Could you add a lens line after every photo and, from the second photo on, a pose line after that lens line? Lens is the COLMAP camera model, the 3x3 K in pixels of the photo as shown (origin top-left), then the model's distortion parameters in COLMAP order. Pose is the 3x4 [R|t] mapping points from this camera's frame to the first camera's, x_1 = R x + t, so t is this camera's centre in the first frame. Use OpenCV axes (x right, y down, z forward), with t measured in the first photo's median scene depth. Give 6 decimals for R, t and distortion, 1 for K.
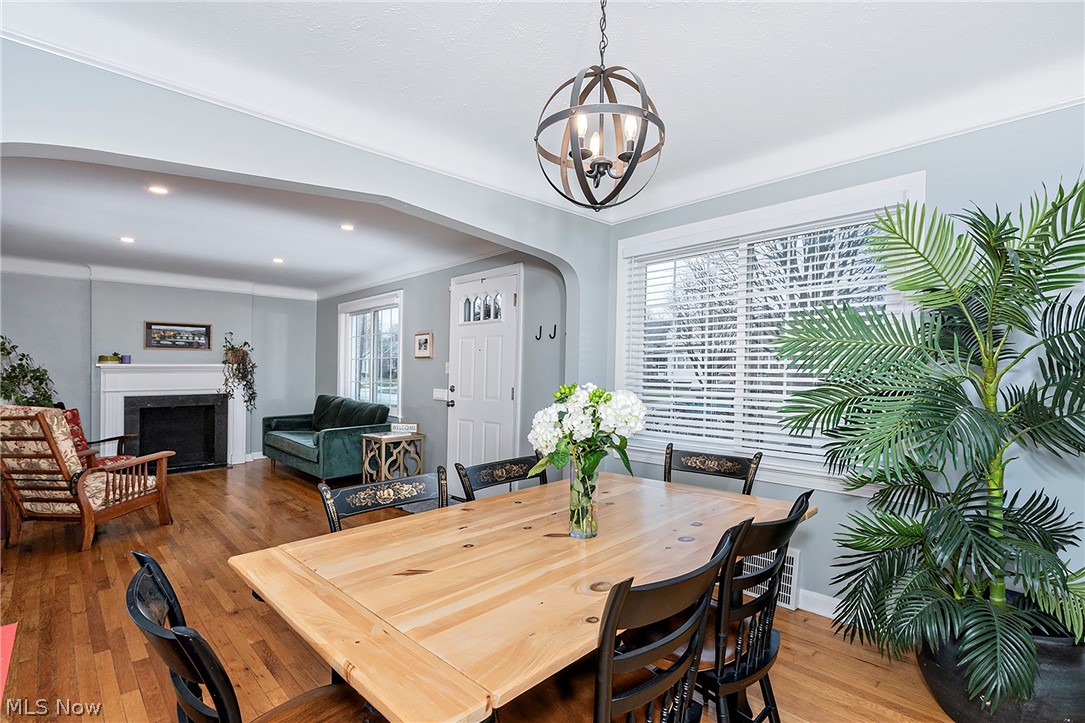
lens RADIAL K [[497.7, 0, 604.5], [0, 497.7, 337.4], [0, 0, 1]] dist [-0.001924, 0.001399]
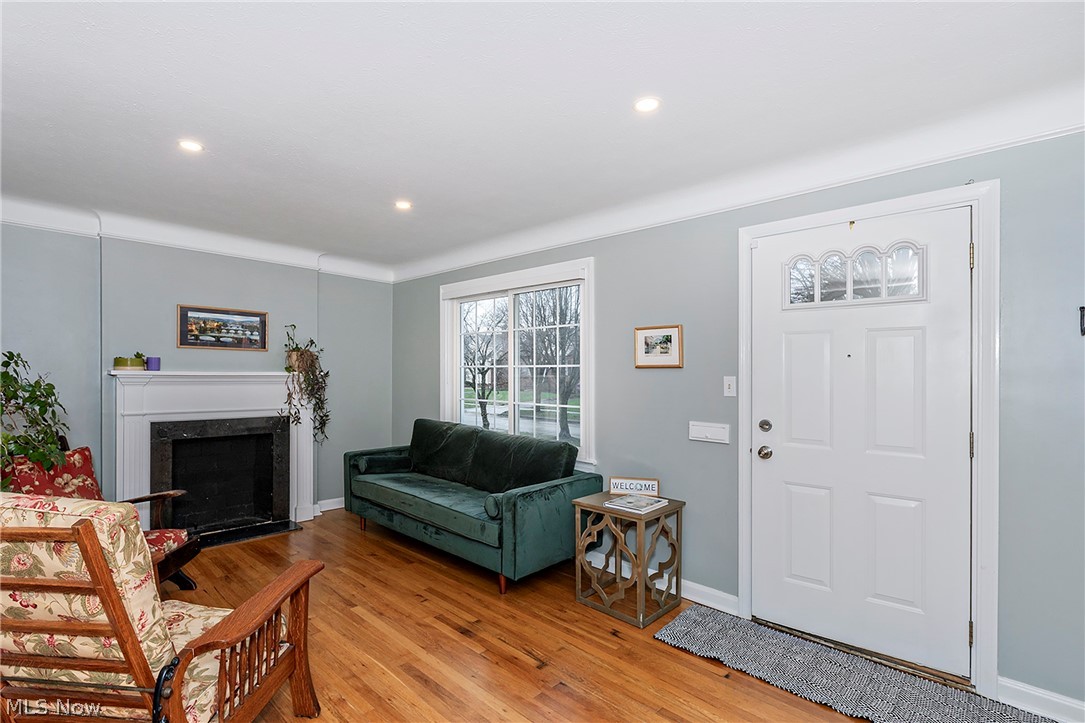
lens RADIAL K [[514.5, 0, 557.9], [0, 514.5, 349.6], [0, 0, 1]] dist [0.009320, -0.003883]
pose [[0.999771, 0.011571, -0.017979, -0.438945], [-0.011405, 0.999892, 0.009314, 0.014387], [0.018085, -0.009107, 0.999795, 0.355367]]
